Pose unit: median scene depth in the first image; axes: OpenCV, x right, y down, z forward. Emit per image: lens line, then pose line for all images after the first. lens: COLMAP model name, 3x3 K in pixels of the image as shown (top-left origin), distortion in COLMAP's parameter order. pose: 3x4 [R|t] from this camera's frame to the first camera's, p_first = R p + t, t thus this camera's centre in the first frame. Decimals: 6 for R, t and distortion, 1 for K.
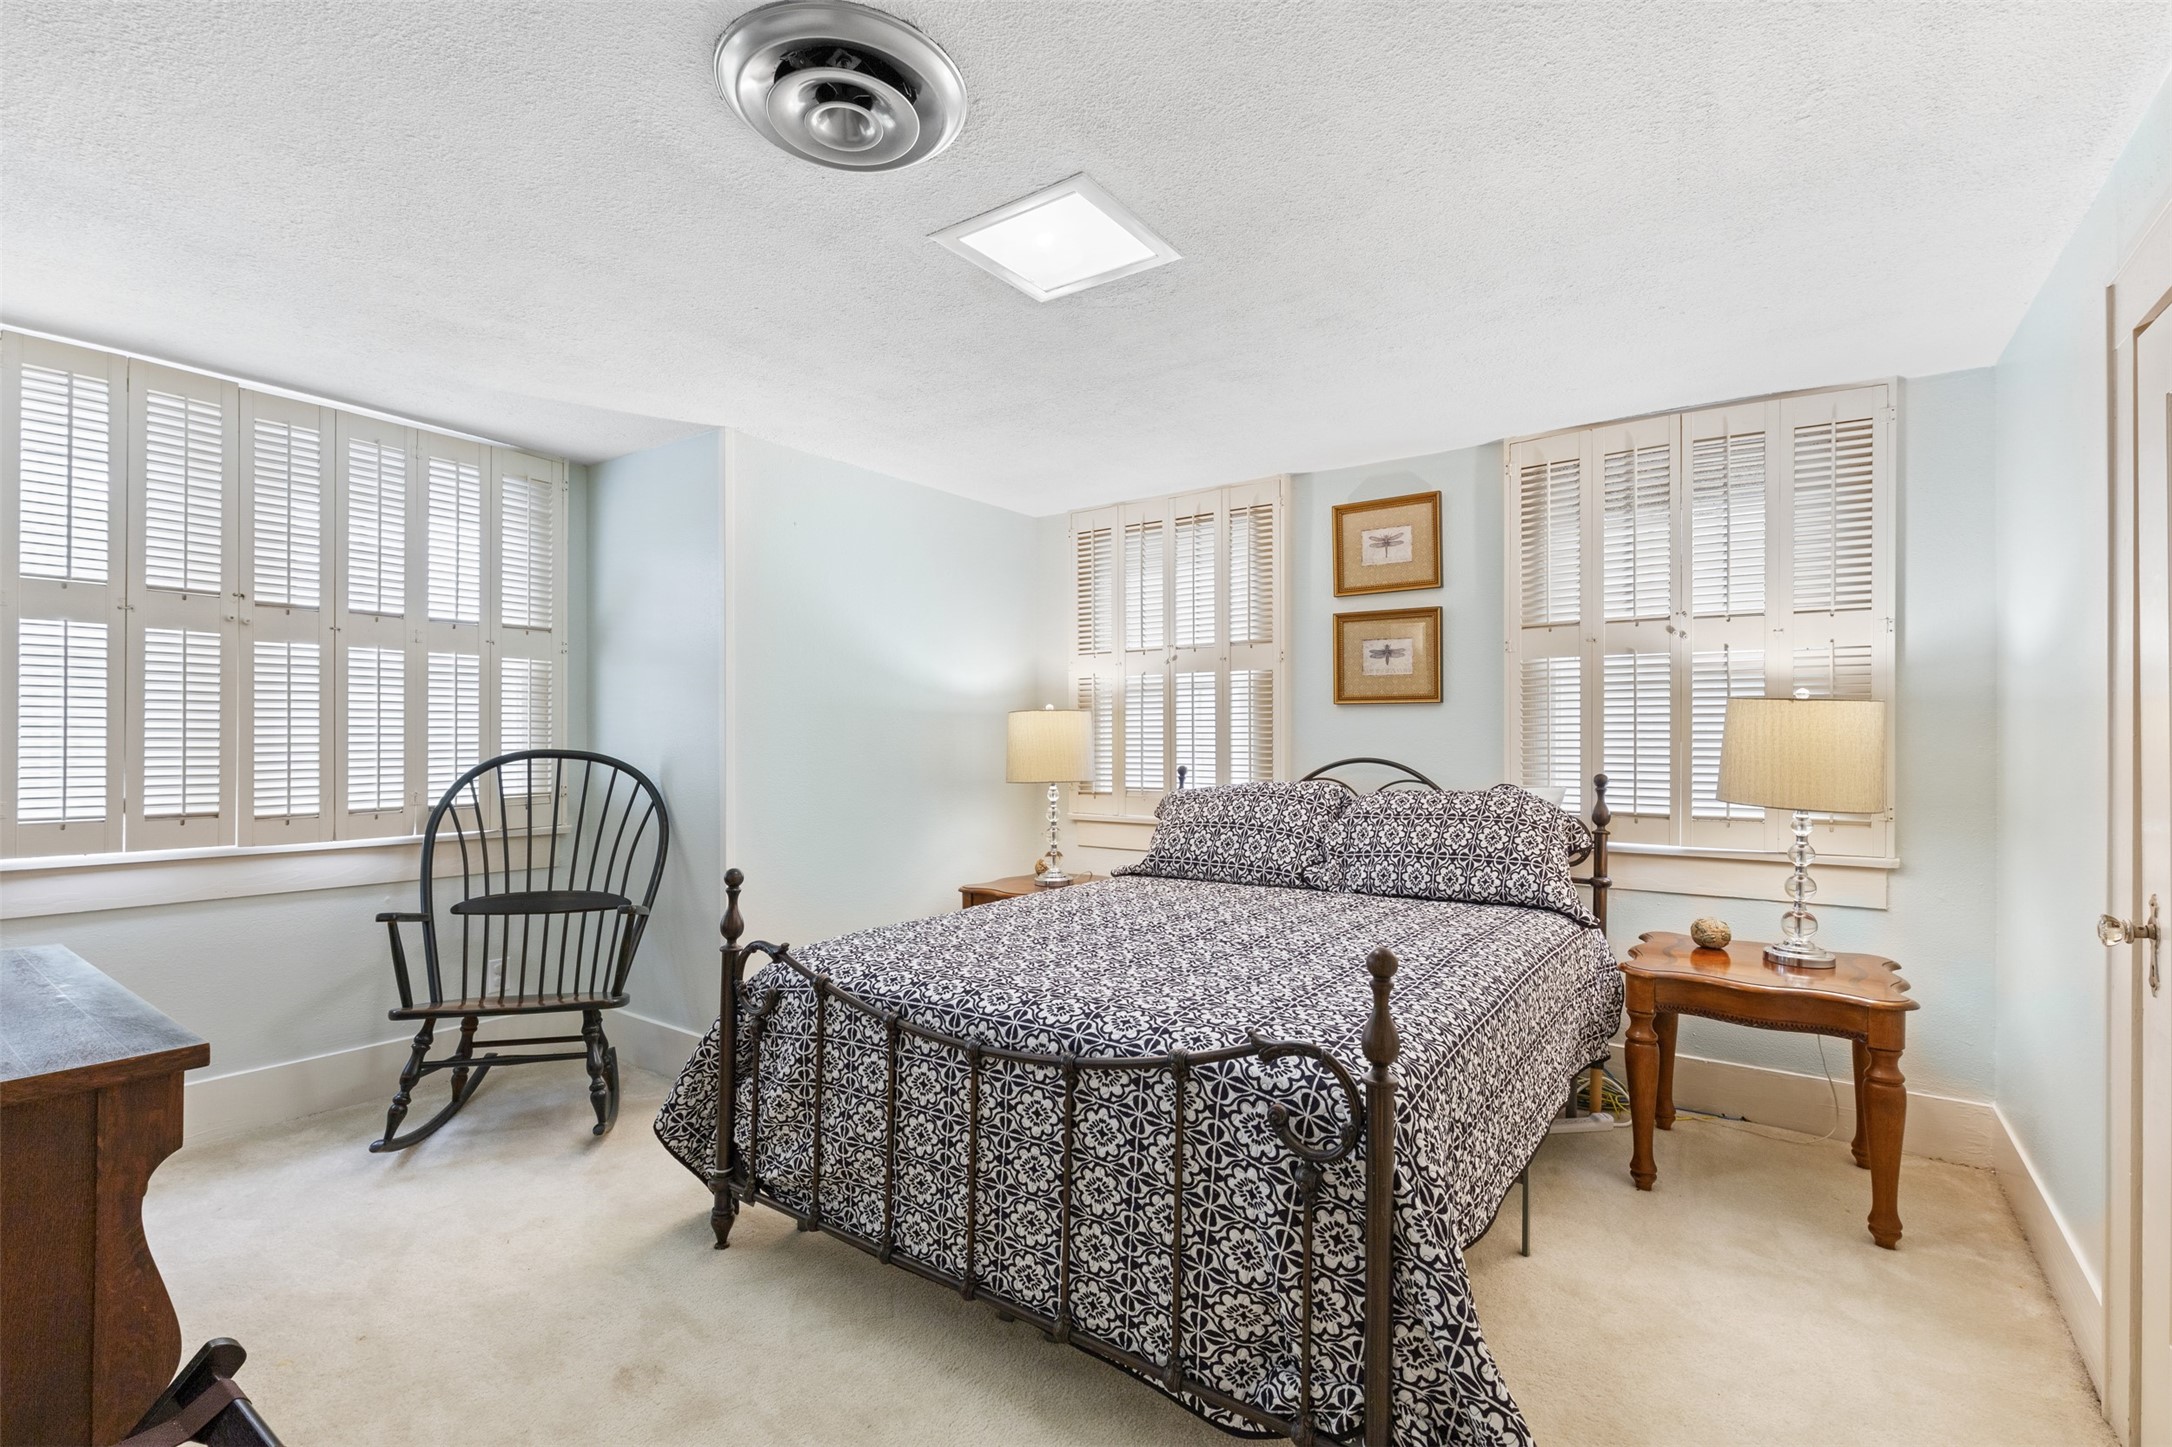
lens RADIAL K [[1014.1, 0, 1078.4], [0, 1014.1, 696.1], [0, 0, 1]] dist [-0.003581, 0.001372]
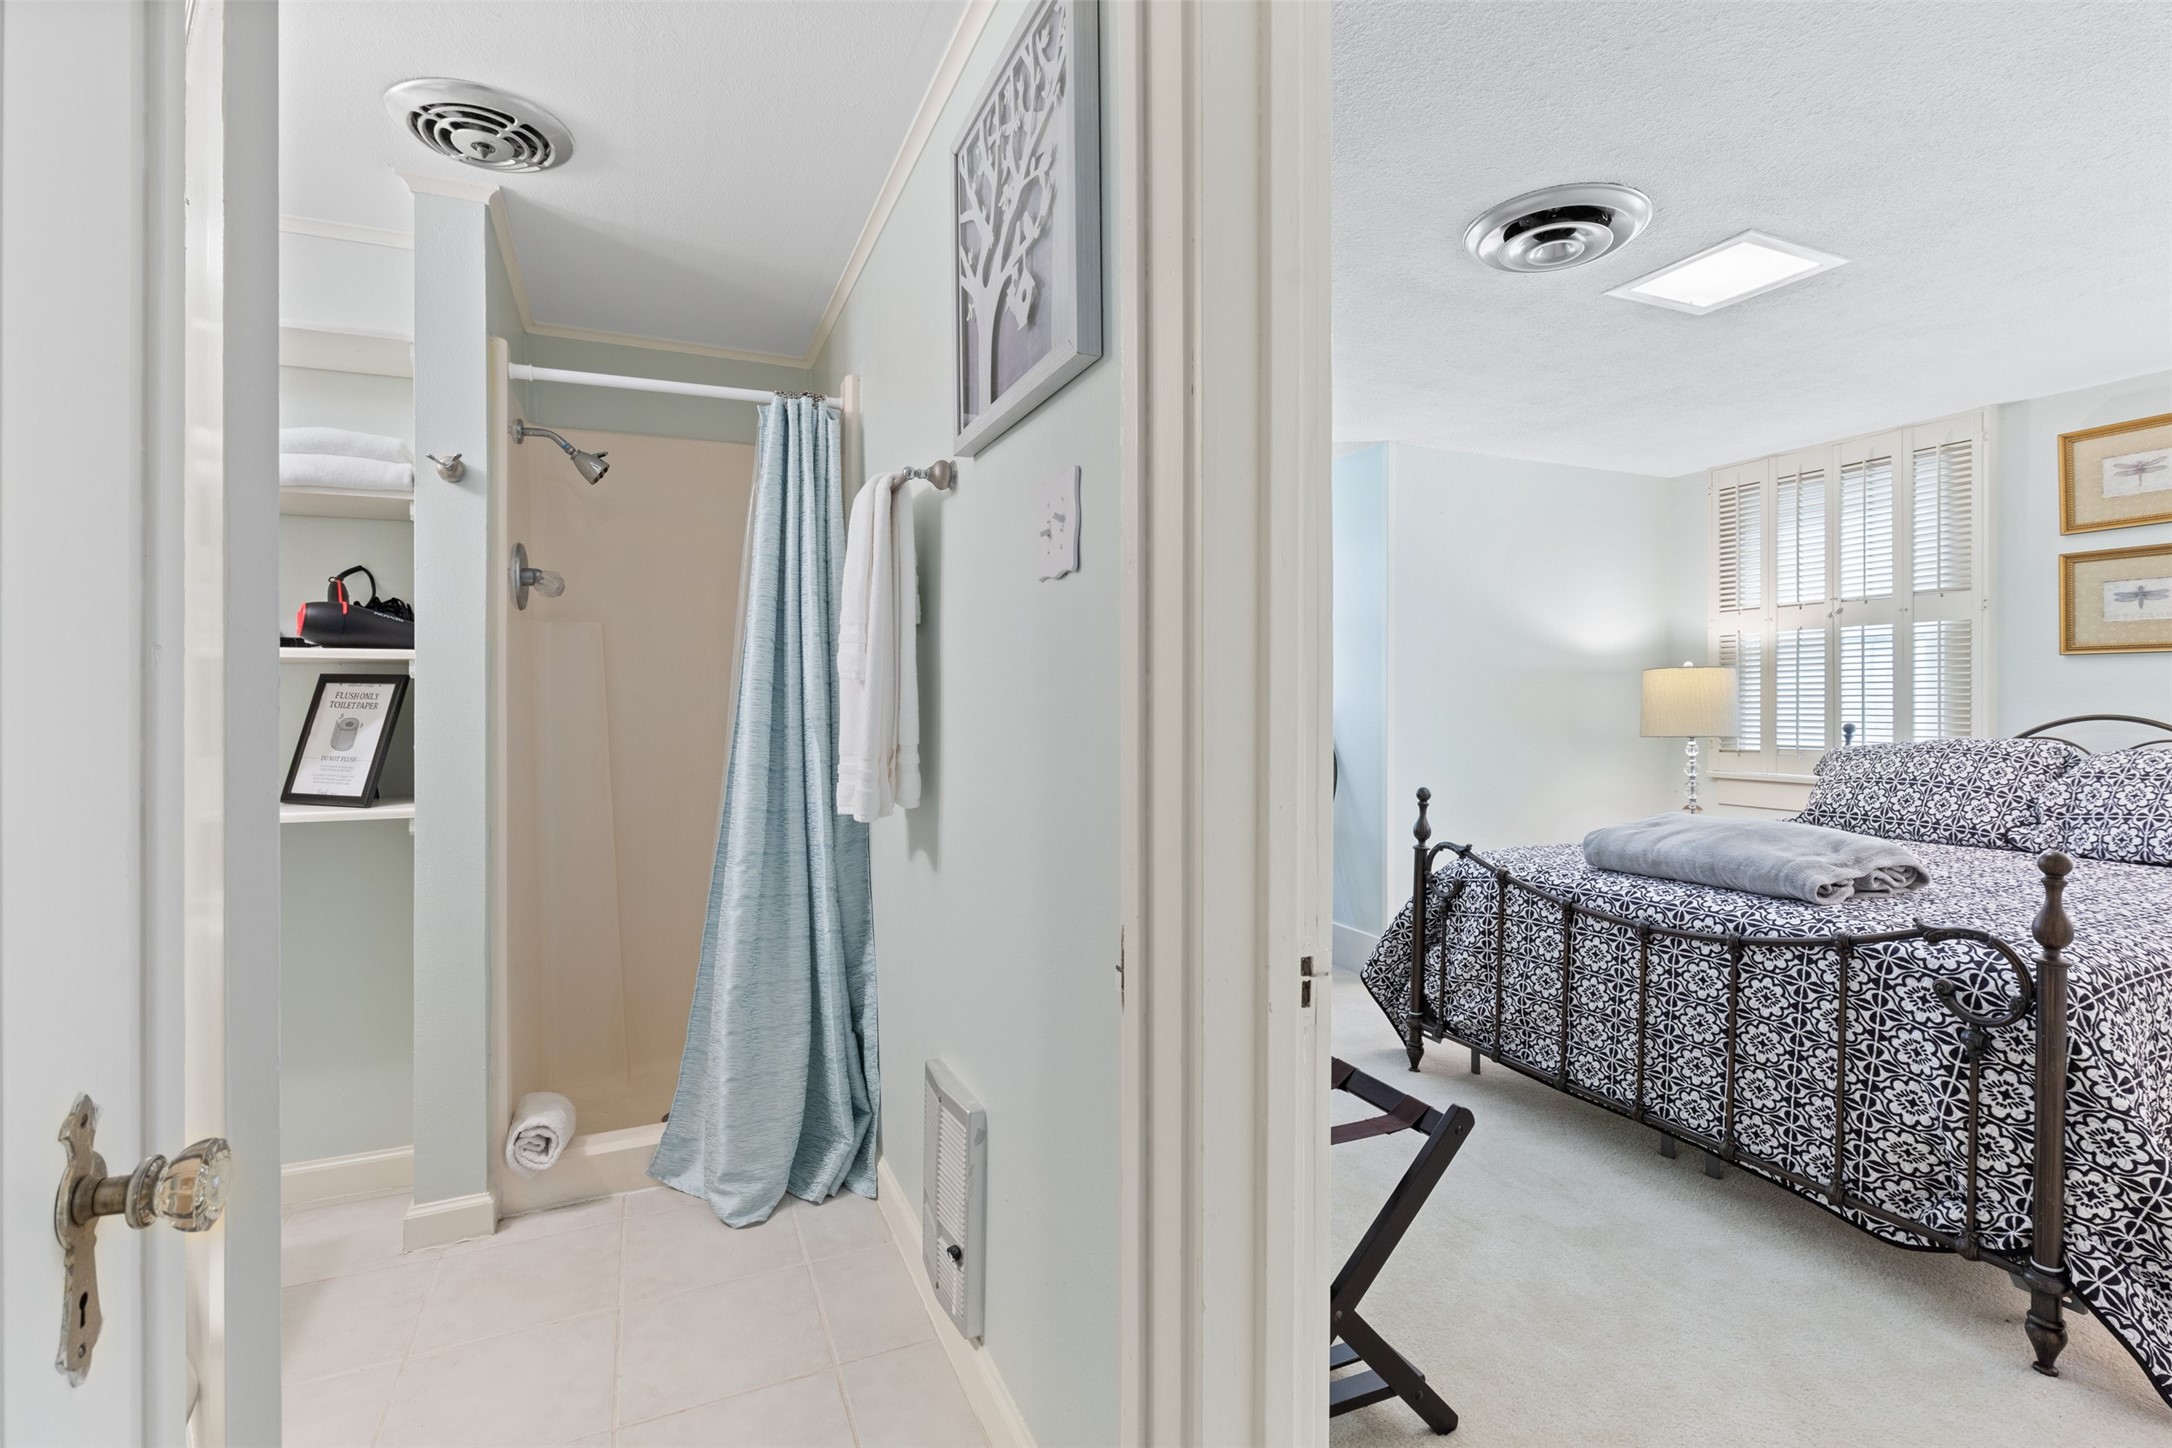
lens RADIAL K [[1014.1, 0, 1078.4], [0, 1014.1, 696.6], [0, 0, 1]] dist [-0.003581, 0.001372]
pose [[0.852796, 0.000309, -0.522244, -0.043989], [0.016877, 0.999461, 0.028150, 0.009825], [0.521972, -0.032820, 0.852331, -0.455144]]
